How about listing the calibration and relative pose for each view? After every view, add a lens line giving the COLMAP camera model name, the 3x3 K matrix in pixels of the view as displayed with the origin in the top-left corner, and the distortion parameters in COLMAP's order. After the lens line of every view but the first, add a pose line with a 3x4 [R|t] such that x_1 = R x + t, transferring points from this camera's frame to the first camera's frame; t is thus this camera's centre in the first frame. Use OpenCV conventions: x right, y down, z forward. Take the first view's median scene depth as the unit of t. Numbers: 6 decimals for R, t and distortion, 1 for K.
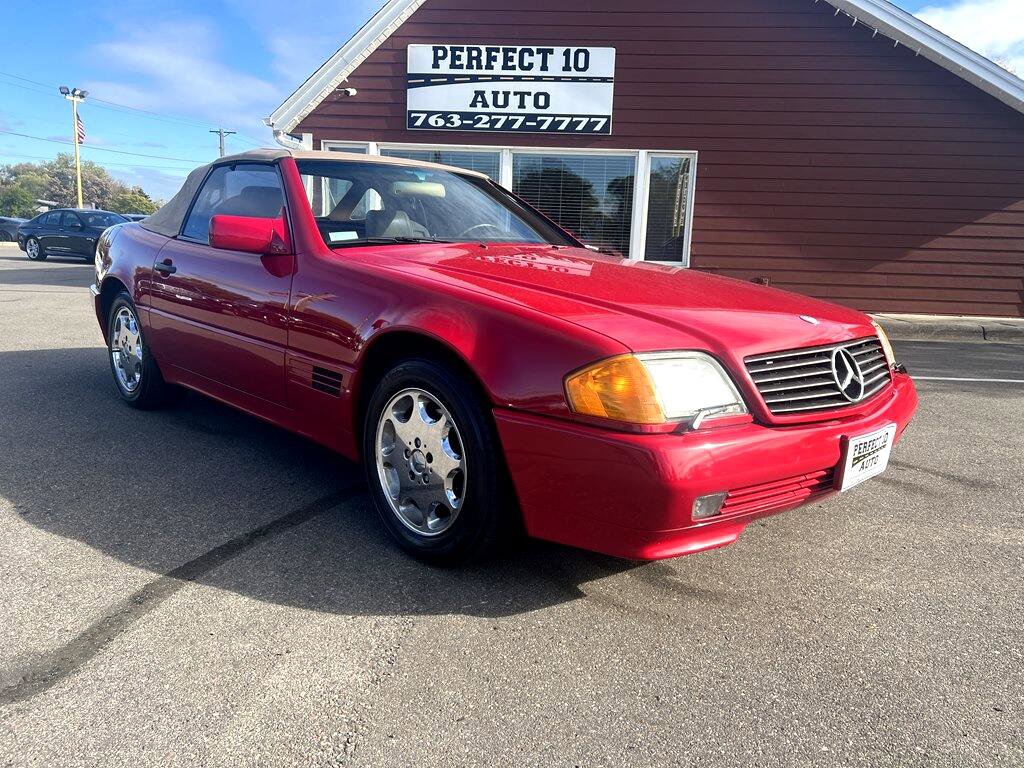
lens RADIAL K [[765.7, 0, 515.8], [0, 765.7, 384.8], [0, 0, 1]] dist [0.062526, -0.081529]
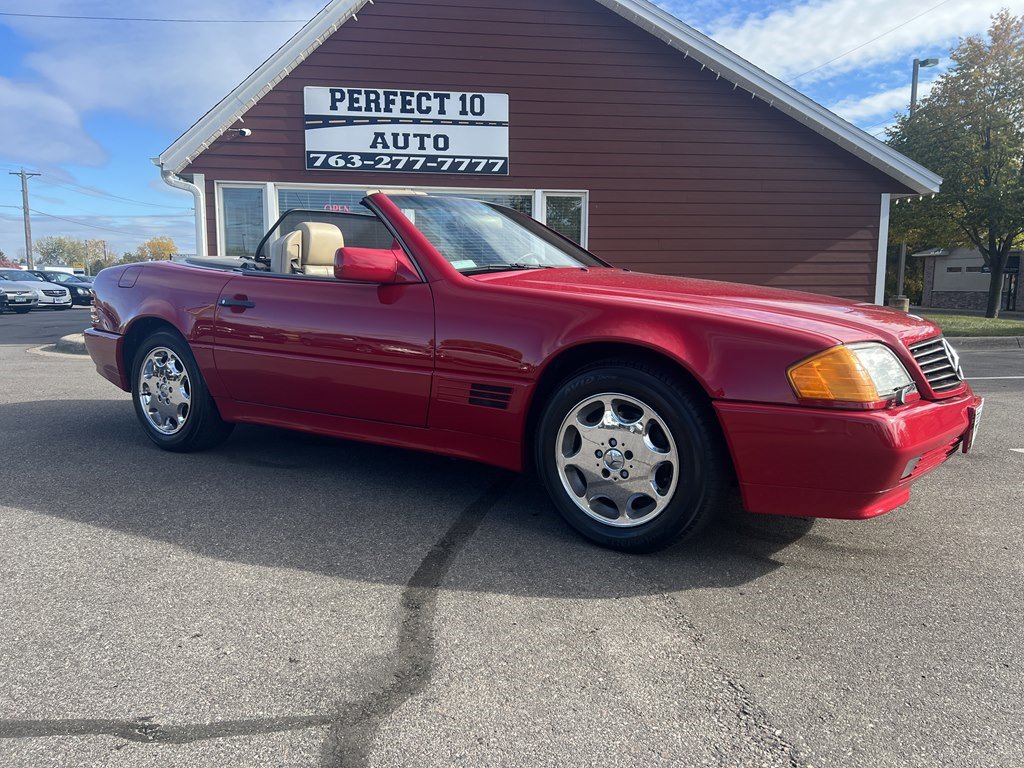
lens RADIAL K [[761.6, 0, 513.7], [0, 761.6, 385.2], [0, 0, 1]] dist [0.058299, -0.065984]
pose [[0.977358, -0.057821, 0.203538, -0.099824], [0.067546, 0.996867, -0.041154, 0.005903], [-0.200520, 0.053970, 0.978202, -0.010098]]
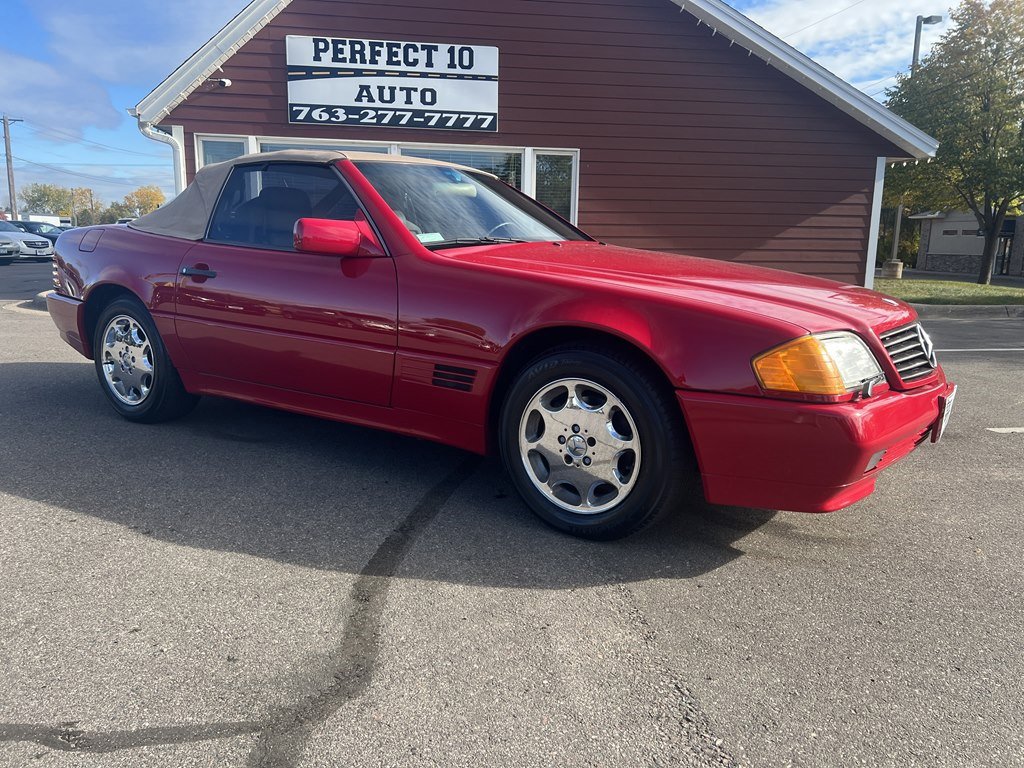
lens RADIAL K [[762.6, 0, 516.6], [0, 762.6, 385.1], [0, 0, 1]] dist [0.060698, -0.073081]
pose [[0.975482, -0.057132, 0.212534, -0.089043], [0.055258, 0.998363, 0.014753, -0.001217], [-0.213029, -0.002647, 0.977042, -0.006002]]
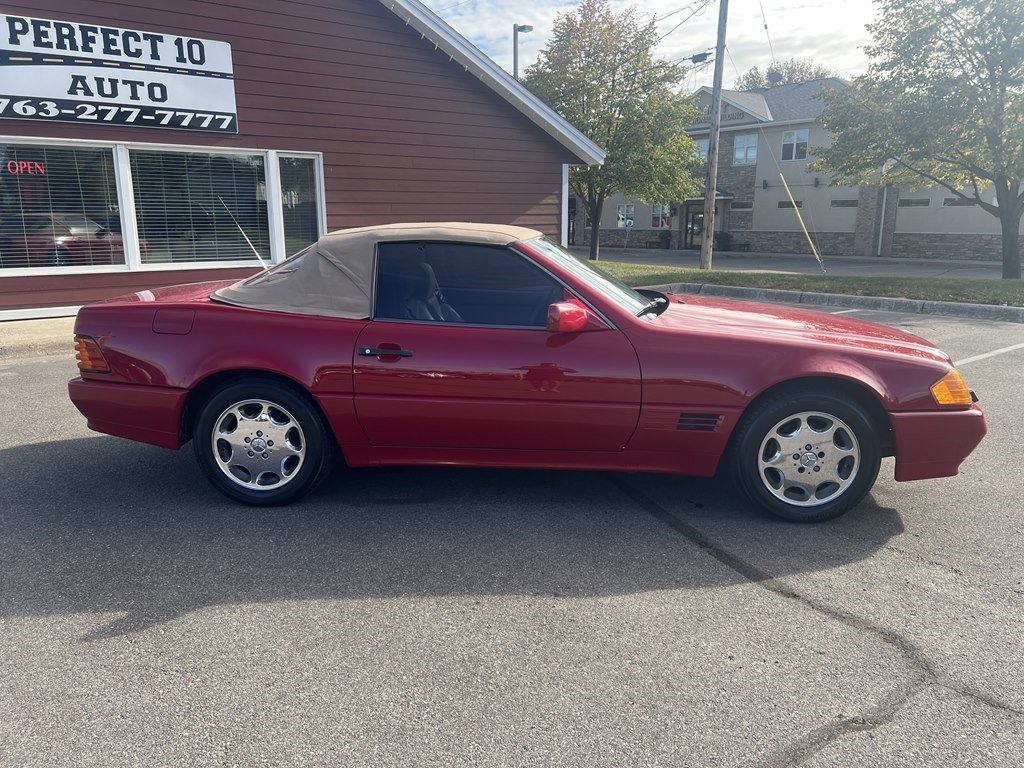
lens RADIAL K [[757.5, 0, 503.1], [0, 757.5, 400.0], [0, 0, 1]] dist [0.048745, -0.054776]
pose [[0.743894, -0.192575, 0.639951, -0.312355], [0.150888, 0.981255, 0.119885, -0.059080], [-0.651041, 0.007379, 0.759006, 0.050833]]
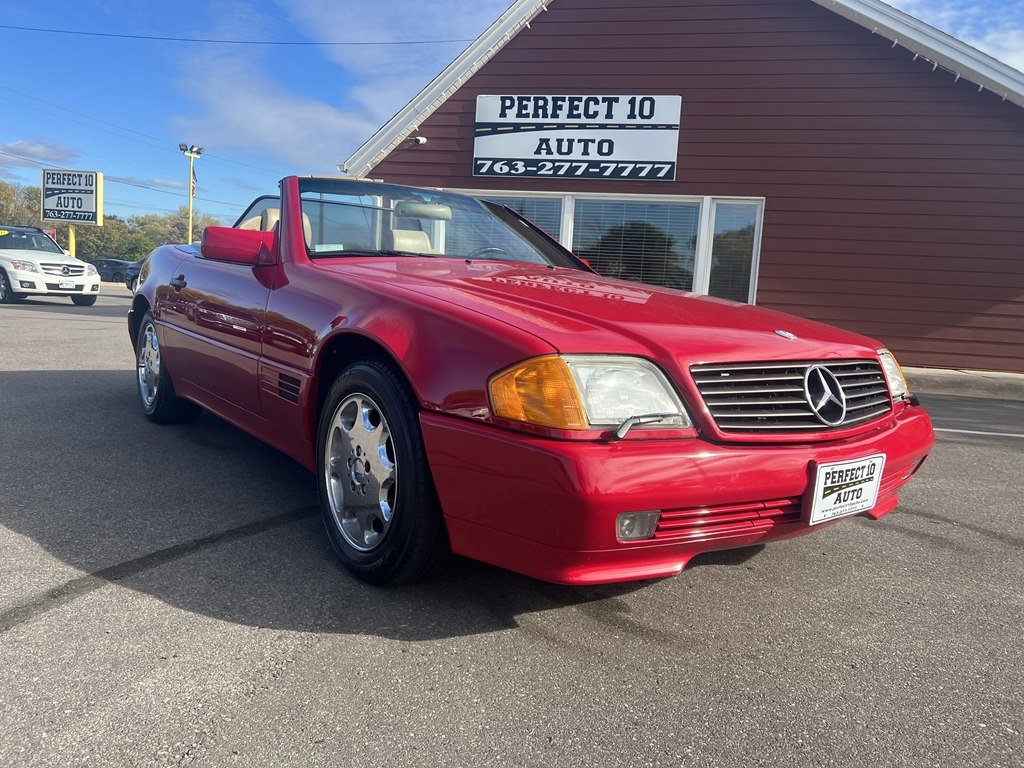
lens RADIAL K [[763.1, 0, 503.3], [0, 763.1, 380.9], [0, 0, 1]] dist [0.065743, -0.080211]
pose [[0.992041, 0.036001, -0.120662, 0.033252], [-0.044531, 0.996639, -0.068761, 0.009508], [0.117781, 0.073587, 0.990309, 0.014888]]
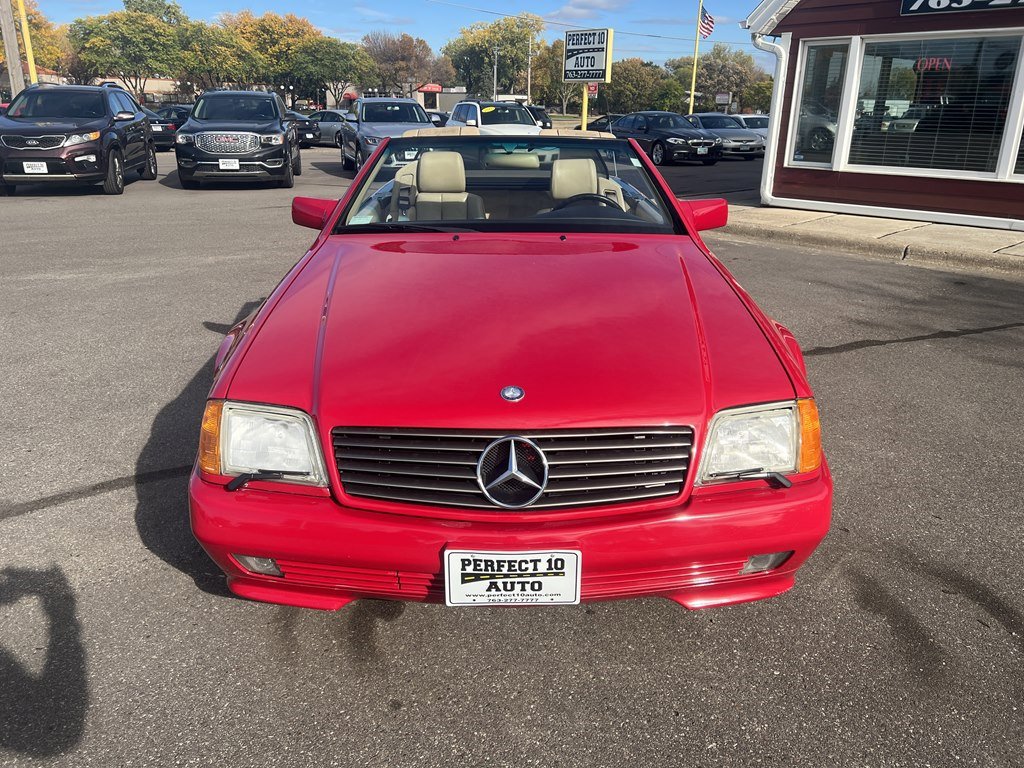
lens RADIAL K [[763.1, 0, 503.3], [0, 763.1, 380.9], [0, 0, 1]] dist [0.065743, -0.080211]
pose [[0.722882, 0.200893, -0.661123, 0.184041], [-0.110457, 0.978095, 0.176435, -0.048547], [0.682085, -0.054516, 0.729238, 0.084611]]
